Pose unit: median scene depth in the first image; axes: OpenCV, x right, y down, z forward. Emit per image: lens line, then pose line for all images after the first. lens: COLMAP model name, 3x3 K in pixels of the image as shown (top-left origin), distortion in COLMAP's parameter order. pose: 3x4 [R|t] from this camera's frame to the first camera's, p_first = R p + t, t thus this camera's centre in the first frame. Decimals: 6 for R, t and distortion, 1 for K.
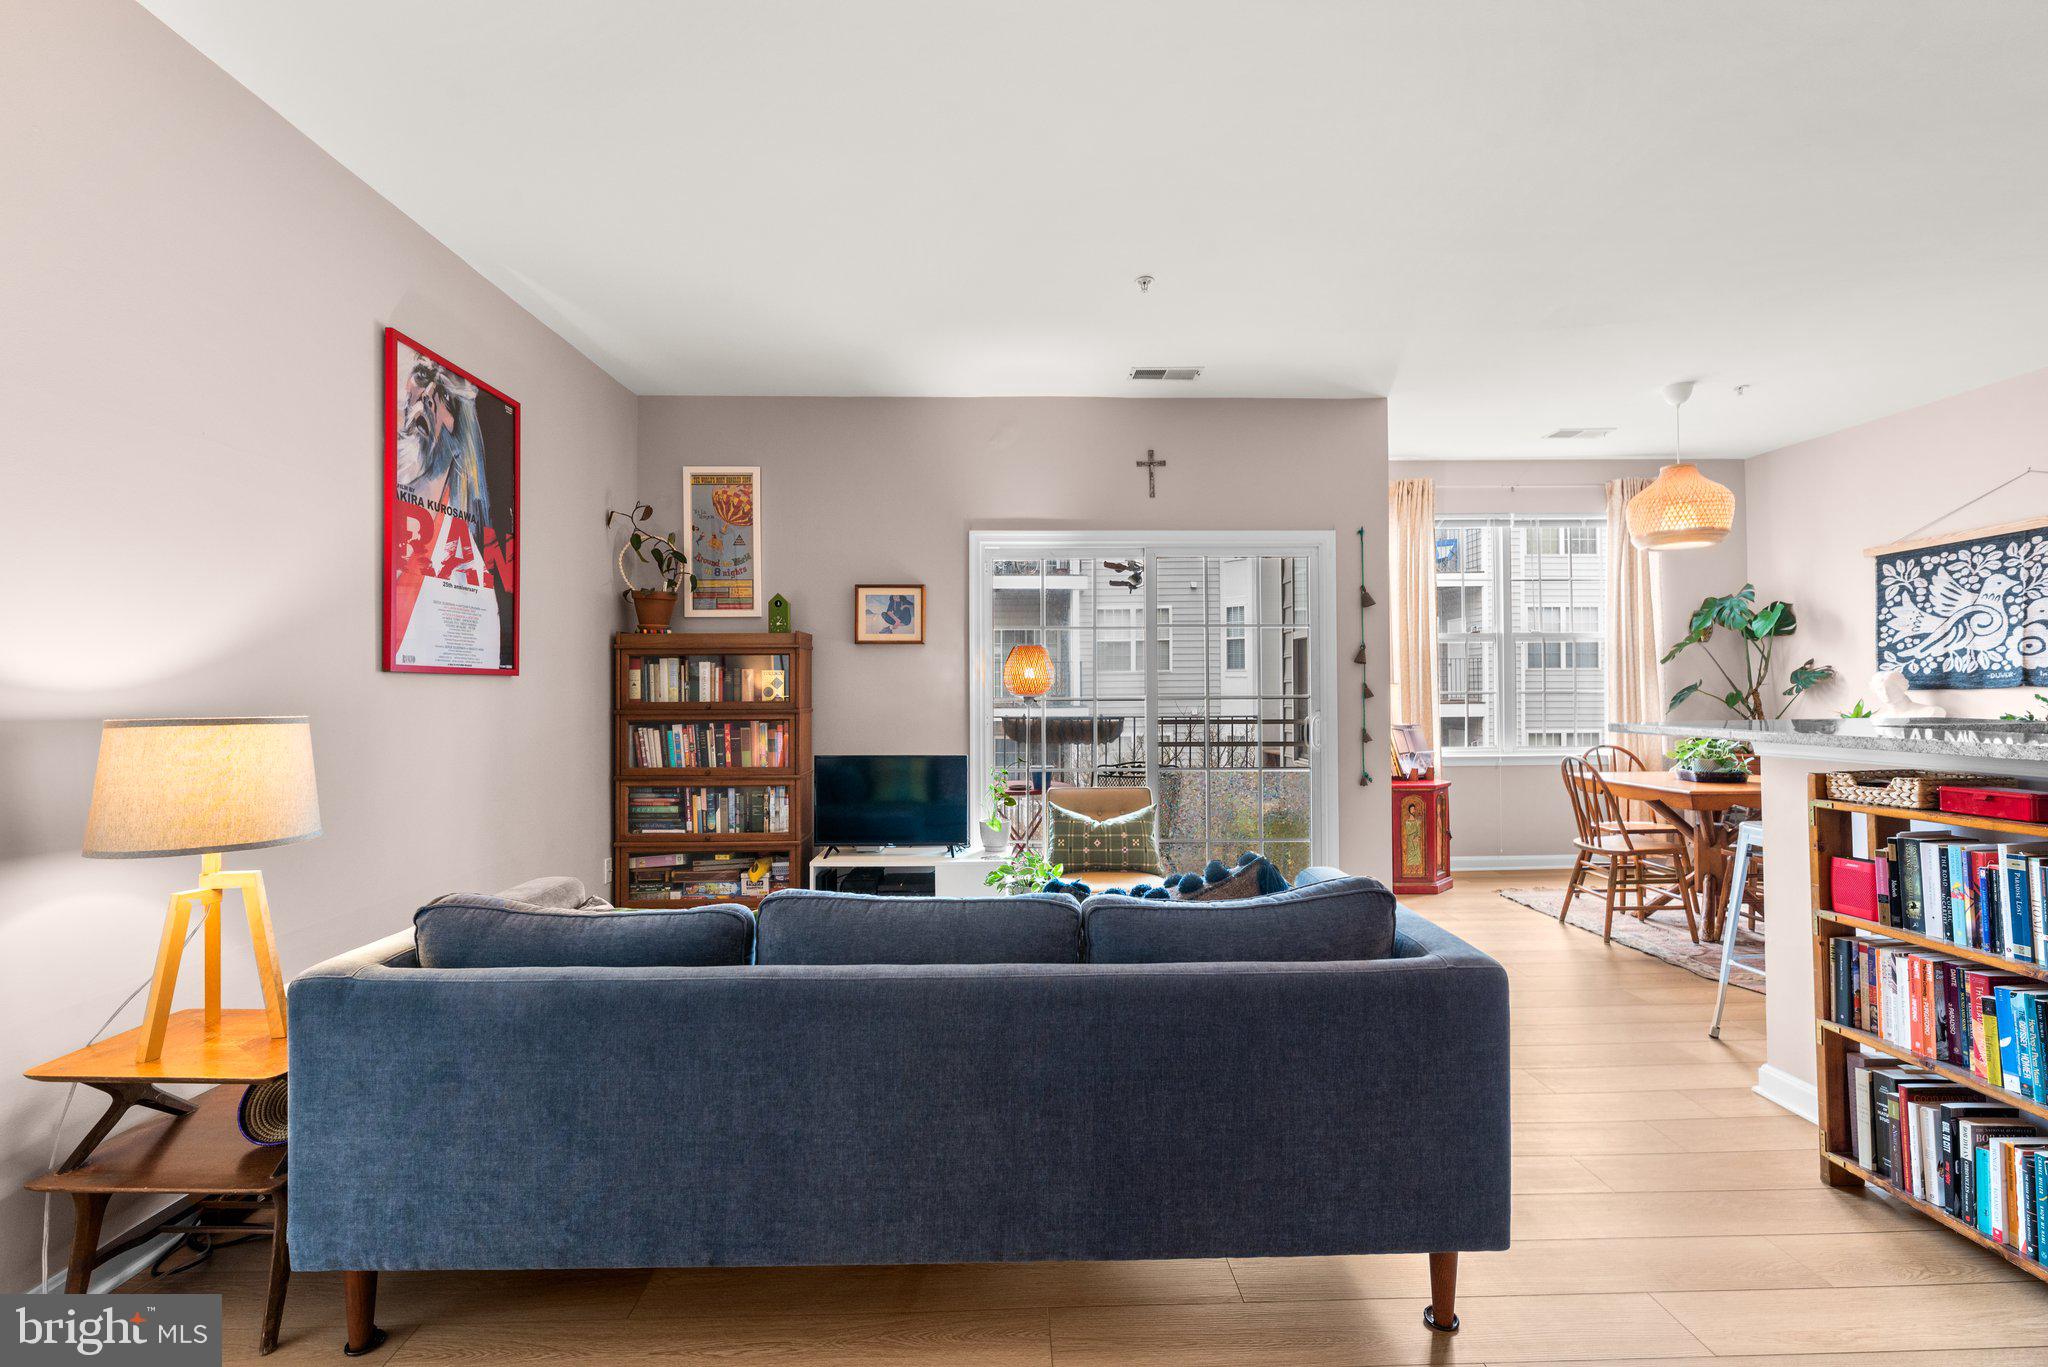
lens RADIAL K [[921.4, 0, 1036.6], [0, 921.4, 678.4], [0, 0, 1]] dist [-0.000202, 0.001535]
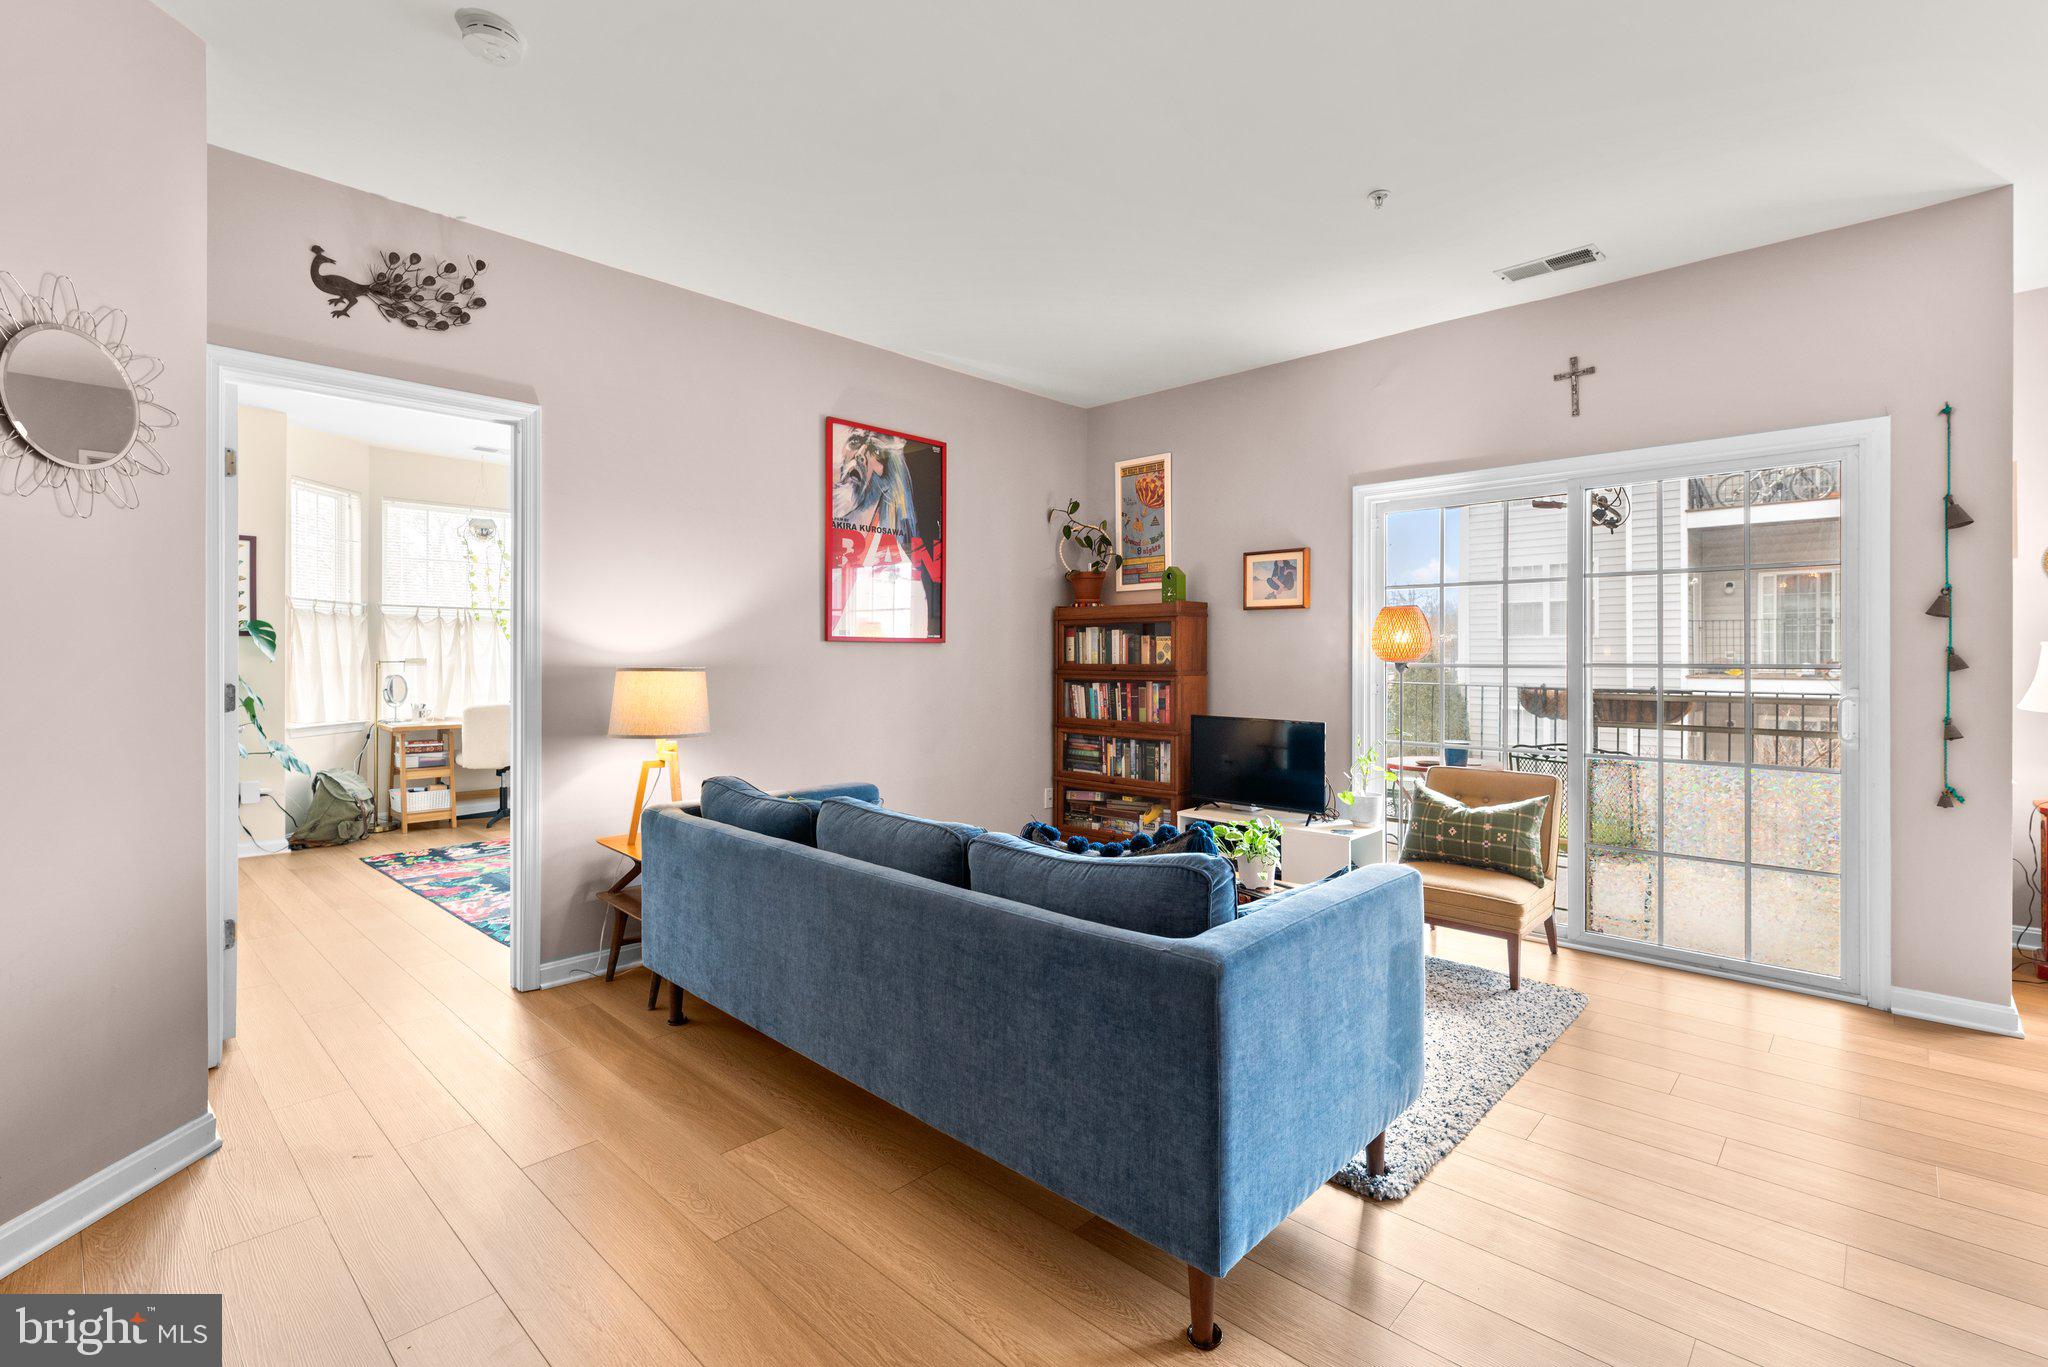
lens RADIAL K [[921.4, 0, 1006.3], [0, 921.4, 655.6], [0, 0, 1]] dist [-0.000202, 0.001535]
pose [[0.695912, 0.005490, -0.718106, 0.381640], [0.004825, 0.999912, 0.012319, -0.000194], [0.718111, -0.012038, 0.695824, 0.089404]]
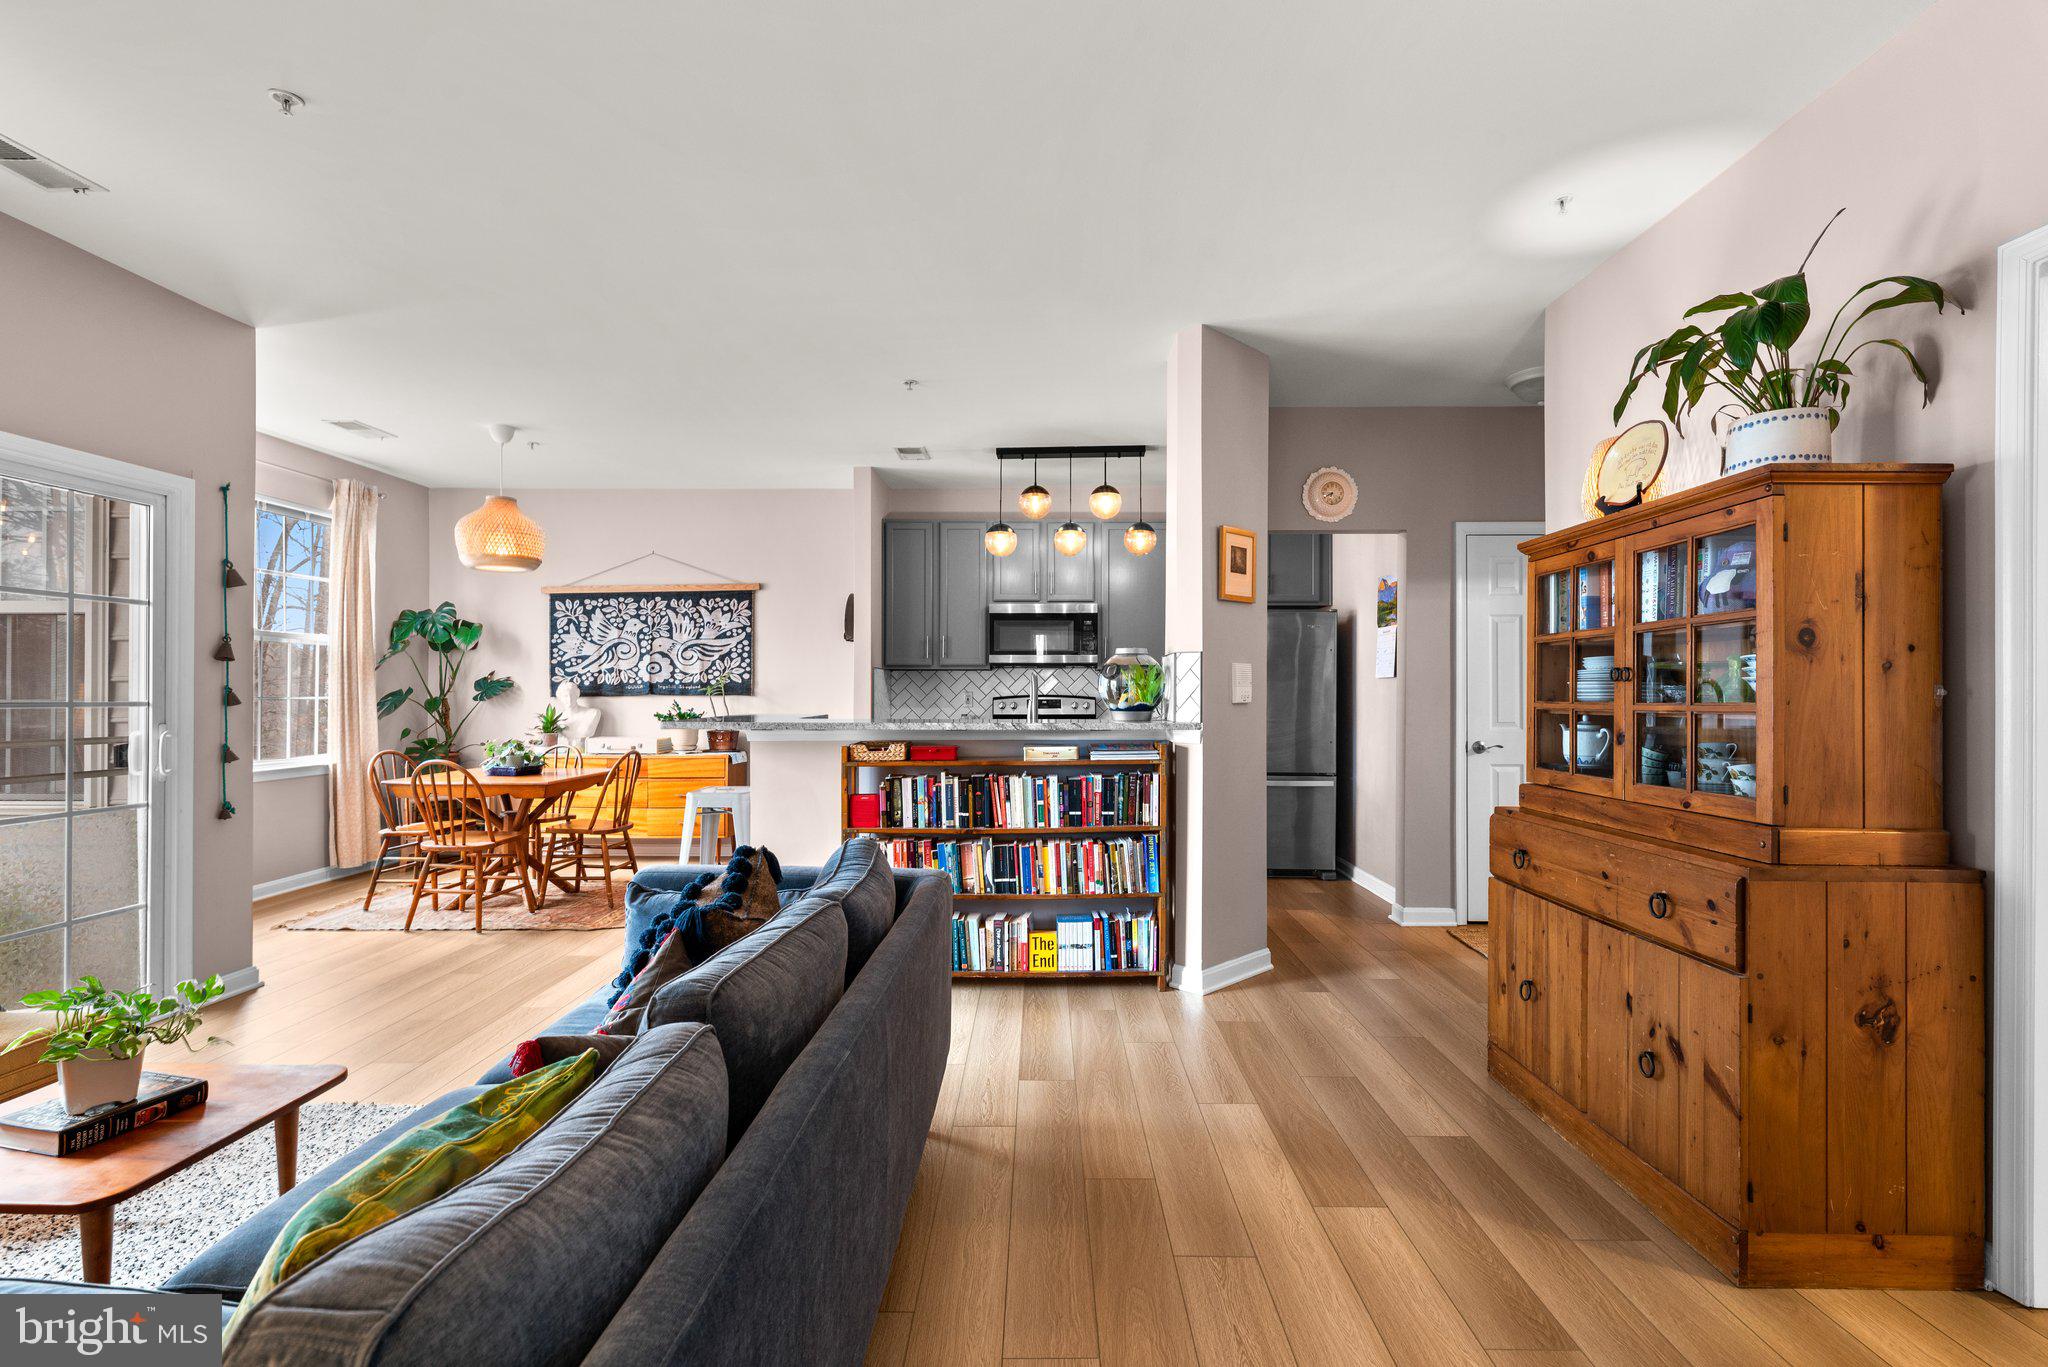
lens RADIAL K [[921.4, 0, 1027.3], [0, 921.4, 691.0], [0, 0, 1]] dist [-0.000202, 0.001535]
pose [[0.034313, 0.008893, 0.999372, -0.415933], [-0.014313, 0.999862, -0.008406, 0.006588], [-0.999309, -0.014016, 0.034435, 0.322747]]
